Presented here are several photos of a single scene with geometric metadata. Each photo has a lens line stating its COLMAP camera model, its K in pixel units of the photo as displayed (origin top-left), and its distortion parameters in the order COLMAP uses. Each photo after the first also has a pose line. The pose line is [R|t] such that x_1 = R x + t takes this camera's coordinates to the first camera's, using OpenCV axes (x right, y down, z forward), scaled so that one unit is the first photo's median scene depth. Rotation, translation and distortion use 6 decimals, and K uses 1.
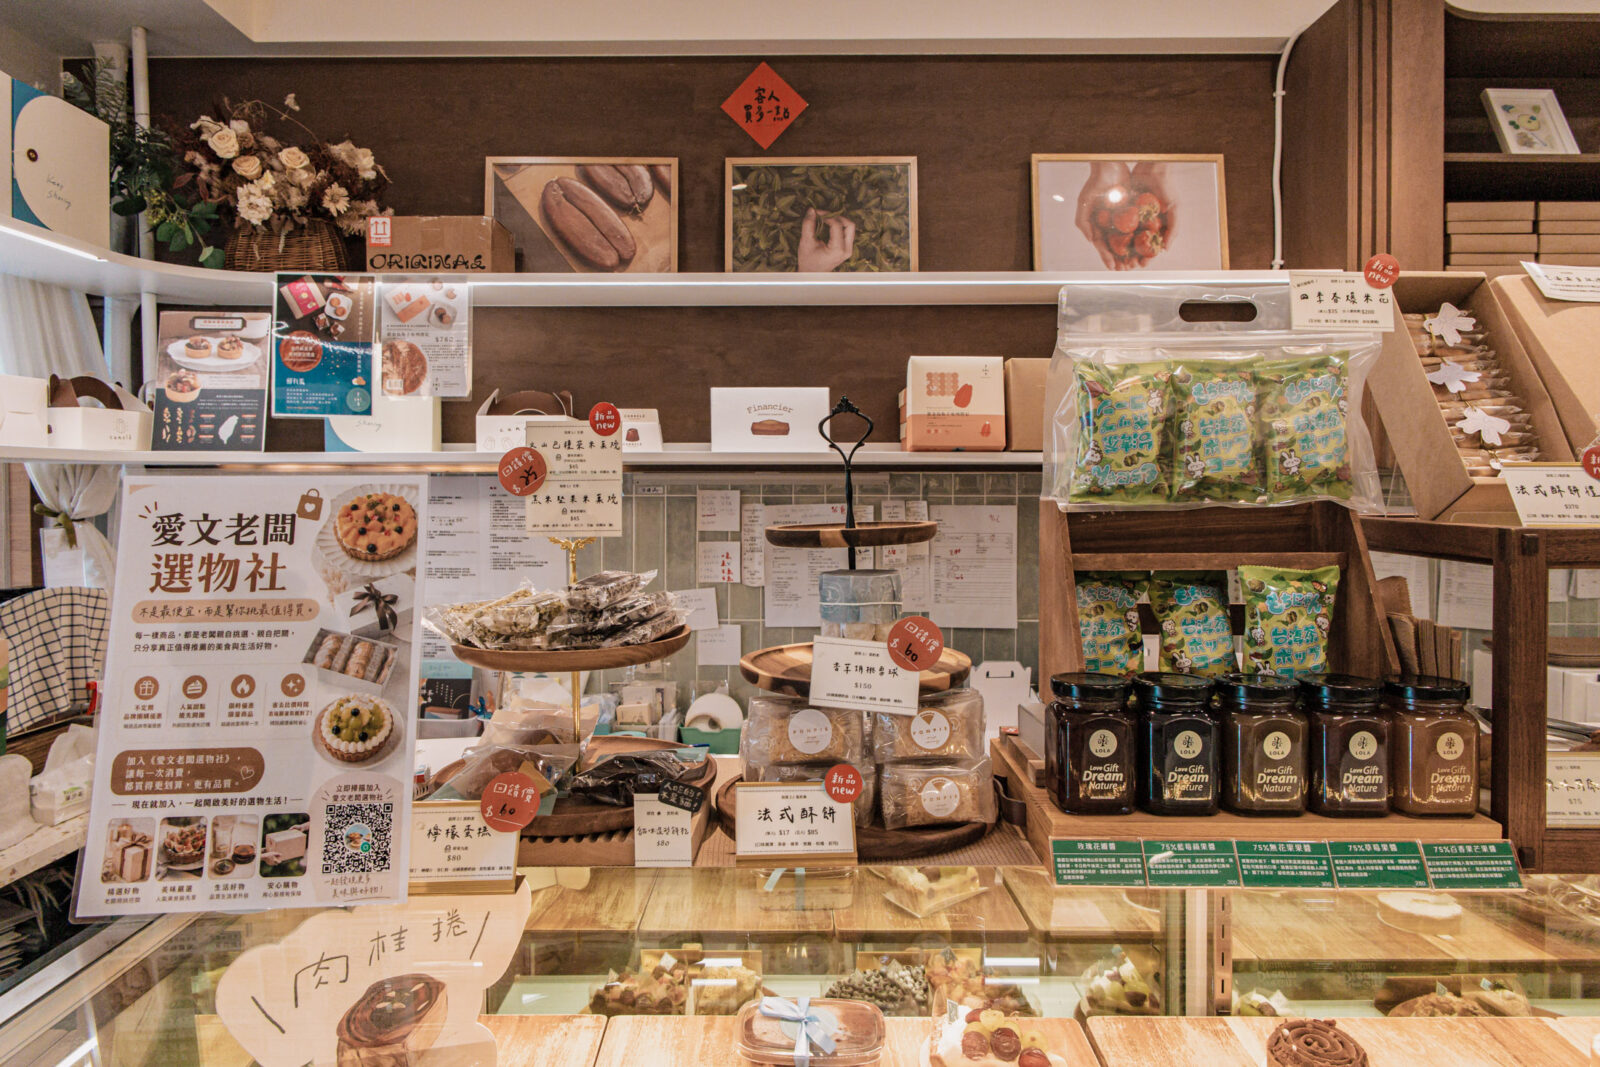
lens RADIAL K [[1011.1, 0, 799.1], [0, 1011.1, 486.0], [0, 0, 1]] dist [-0.001700, -0.001046]
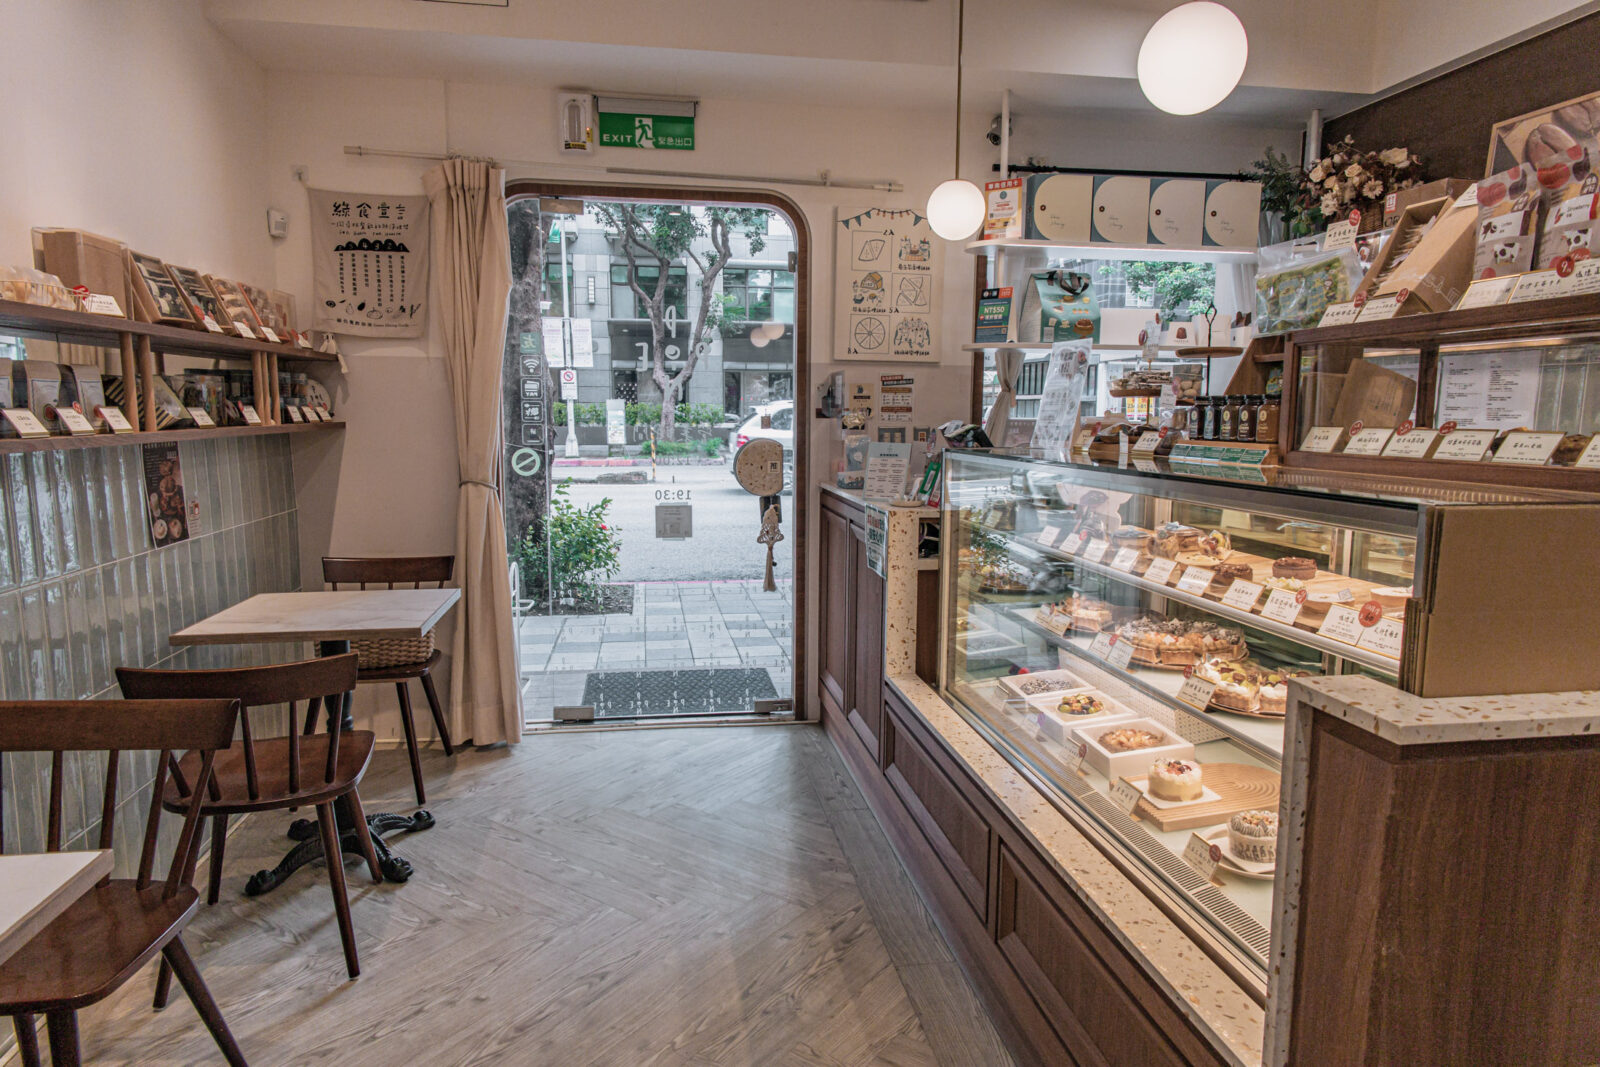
lens RADIAL K [[1019.1, 0, 800.0], [0, 1019.1, 533.5], [0, 0, 1]] dist [-0.001873, -0.001643]
pose [[0.168375, 0.118564, -0.978567, 3.176665], [-0.010602, 0.992900, 0.118476, 0.271457], [0.985666, -0.009574, 0.168437, -0.649828]]
